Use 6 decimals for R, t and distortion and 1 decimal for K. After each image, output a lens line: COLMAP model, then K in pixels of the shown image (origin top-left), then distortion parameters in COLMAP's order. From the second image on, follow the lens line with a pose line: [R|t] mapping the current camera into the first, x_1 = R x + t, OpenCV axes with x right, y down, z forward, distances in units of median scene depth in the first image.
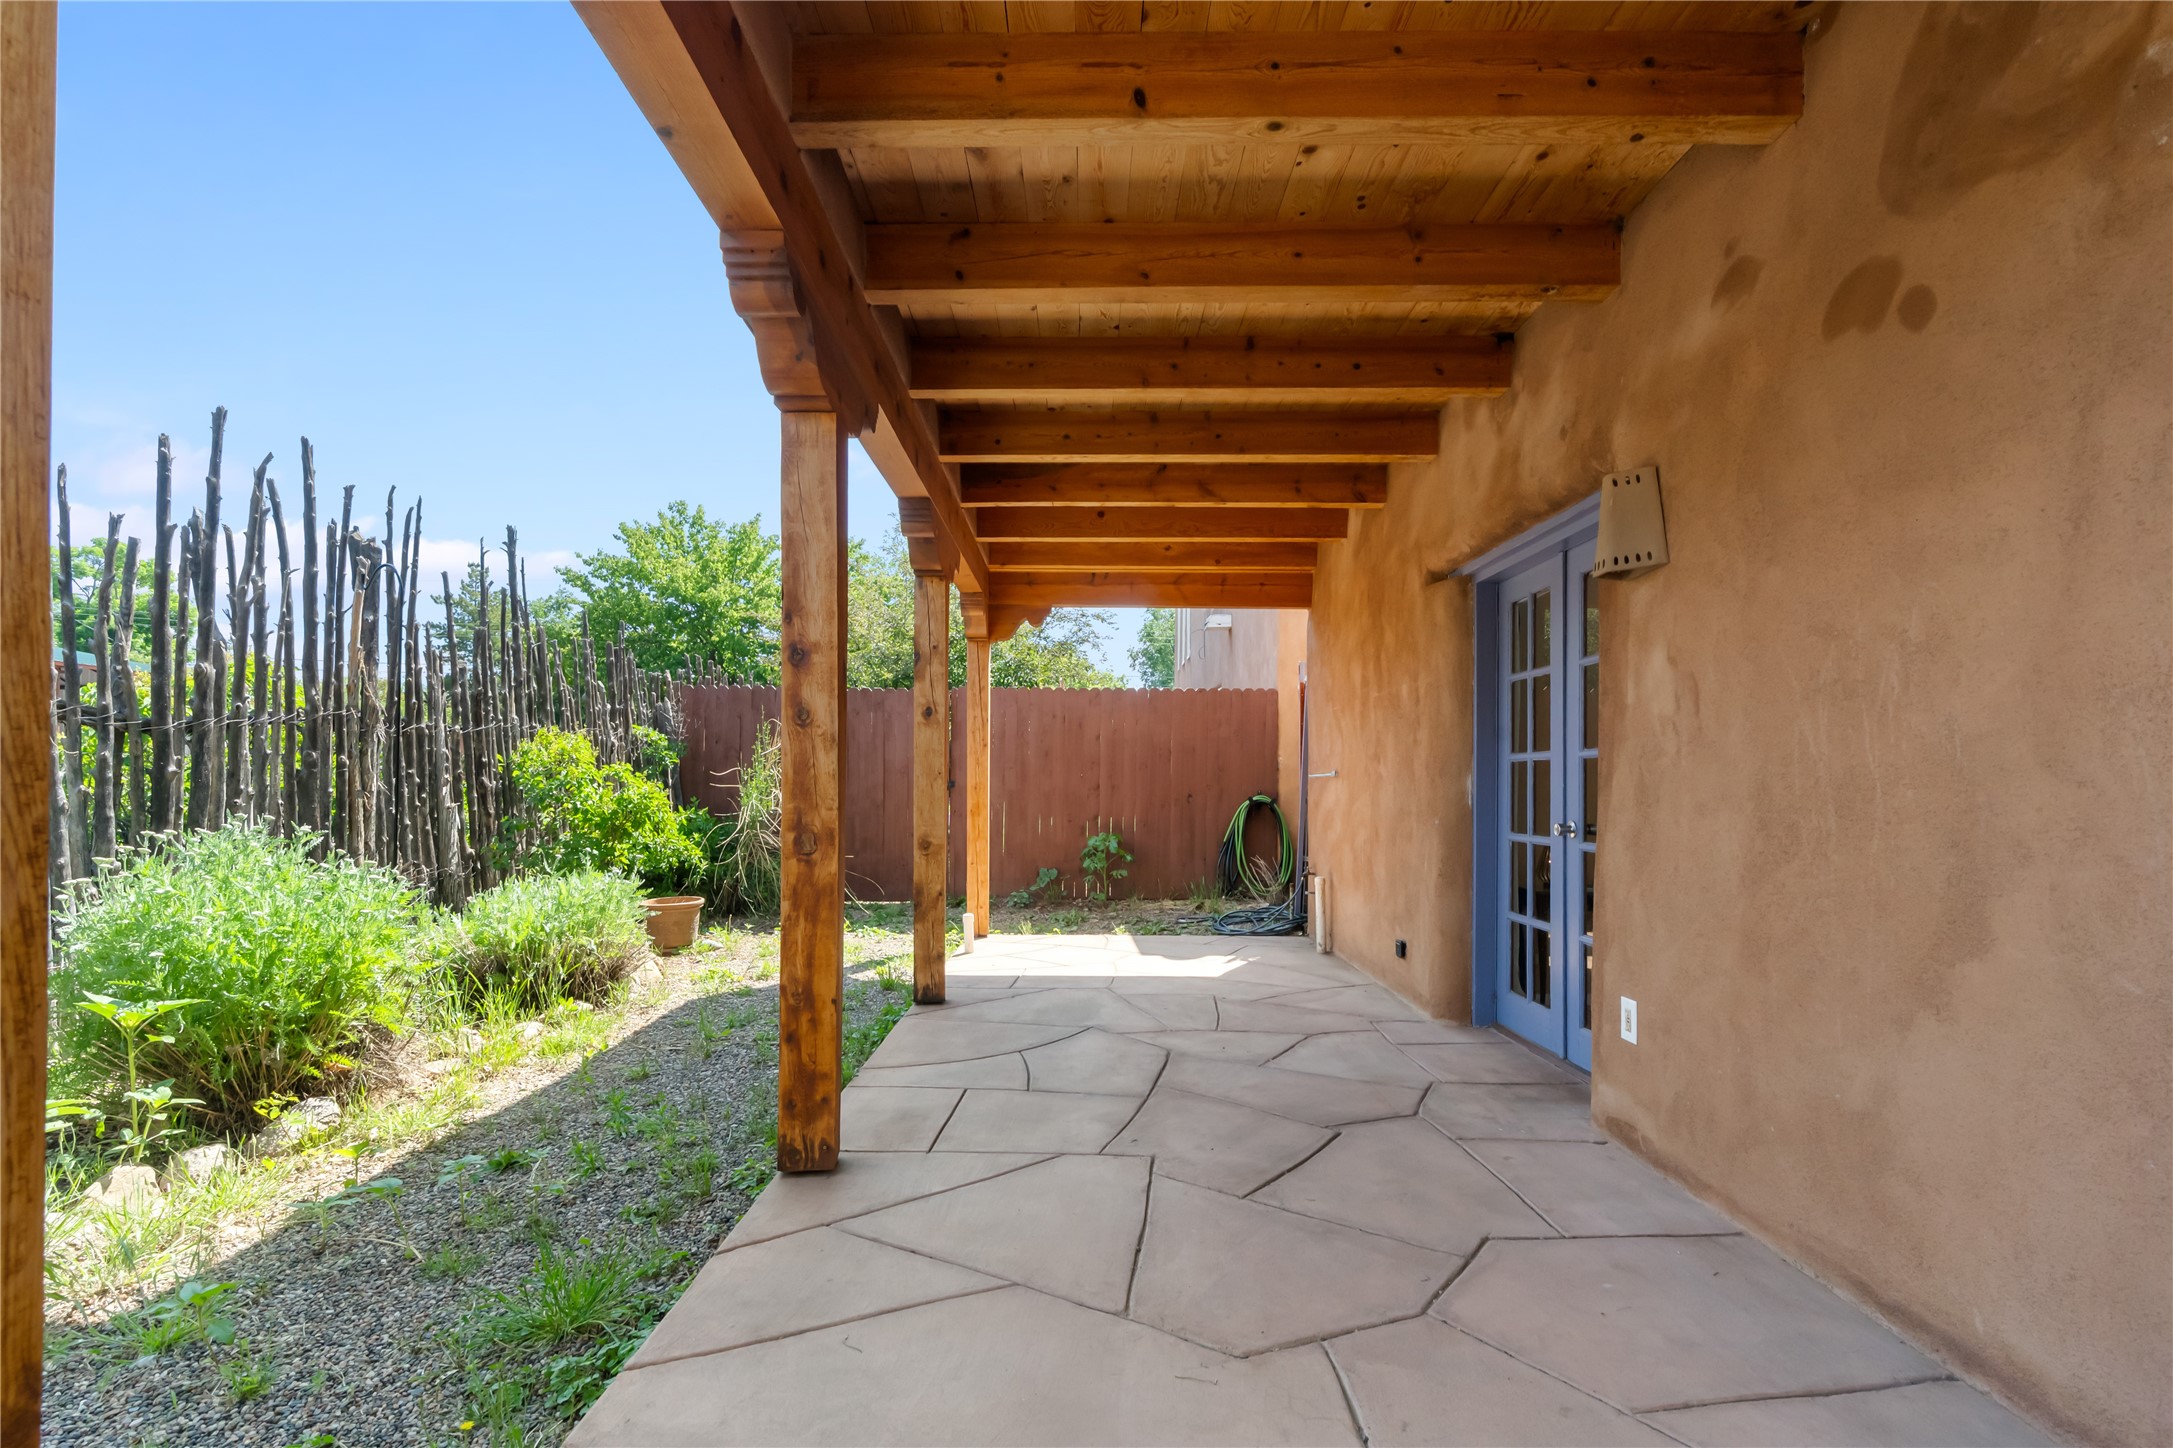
lens RADIAL K [[1013.7, 0, 1087.6], [0, 1013.7, 737.9], [0, 0, 1]] dist [-0.006307, -0.000236]
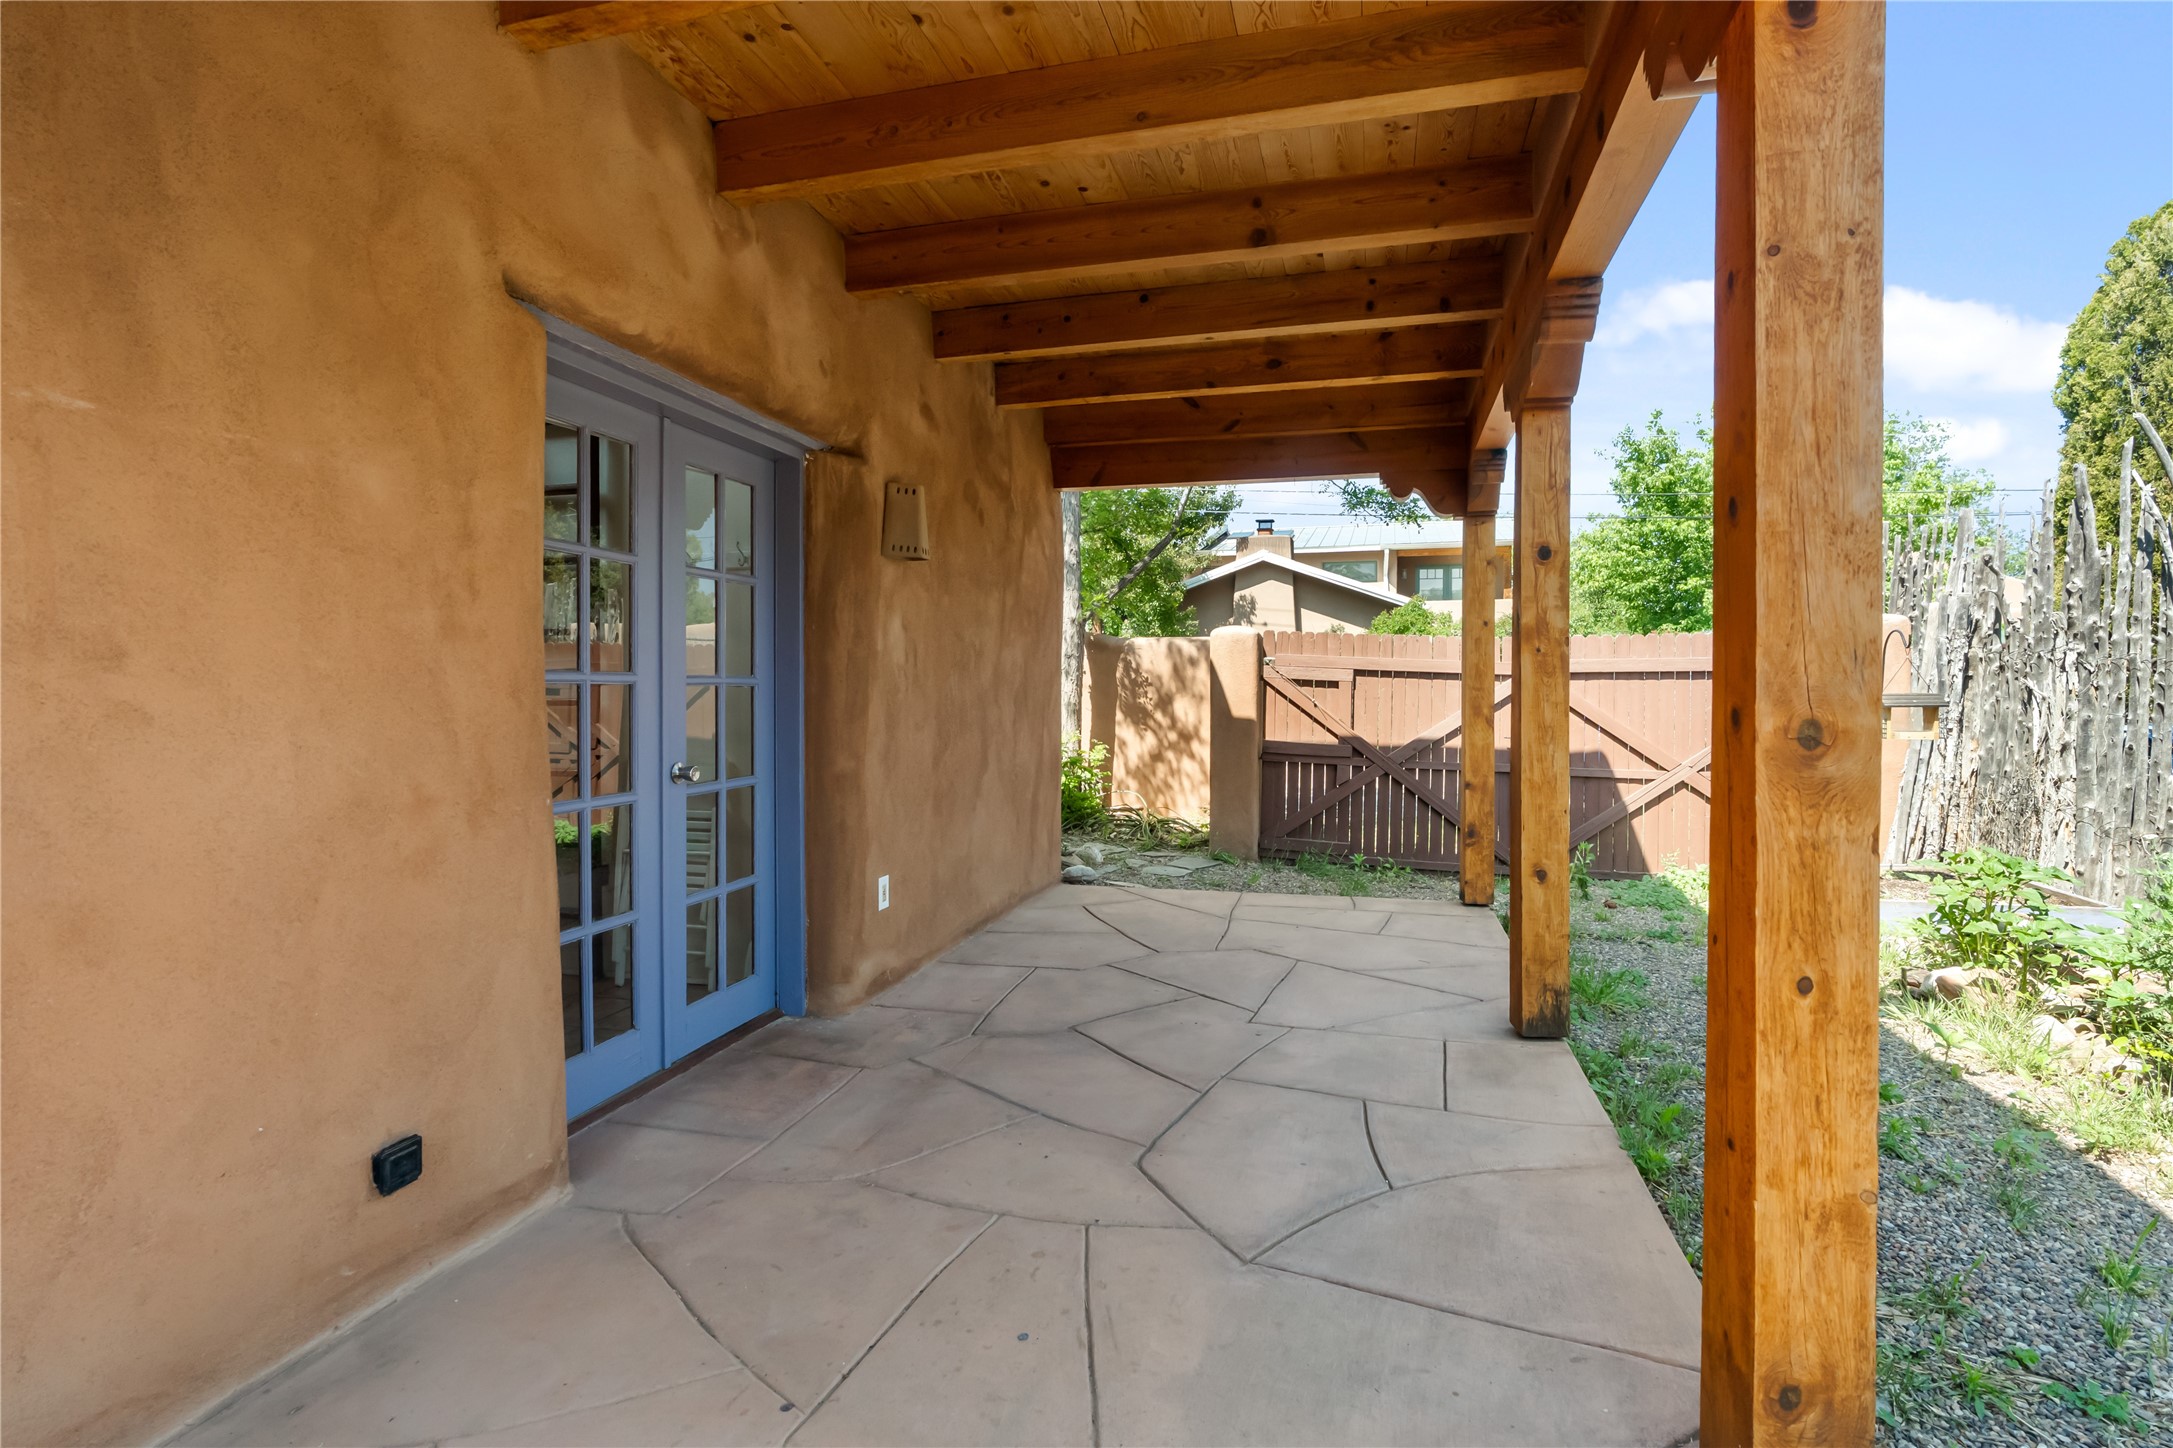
lens RADIAL K [[1013.7, 0, 1090.6], [0, 1013.7, 727.5], [0, 0, 1]] dist [-0.006307, -0.000236]
pose [[-0.964039, -0.008816, 0.265614, -0.071738], [-0.011141, 0.999912, -0.007248, 0.072937], [-0.265527, -0.009947, -0.964052, 2.229085]]
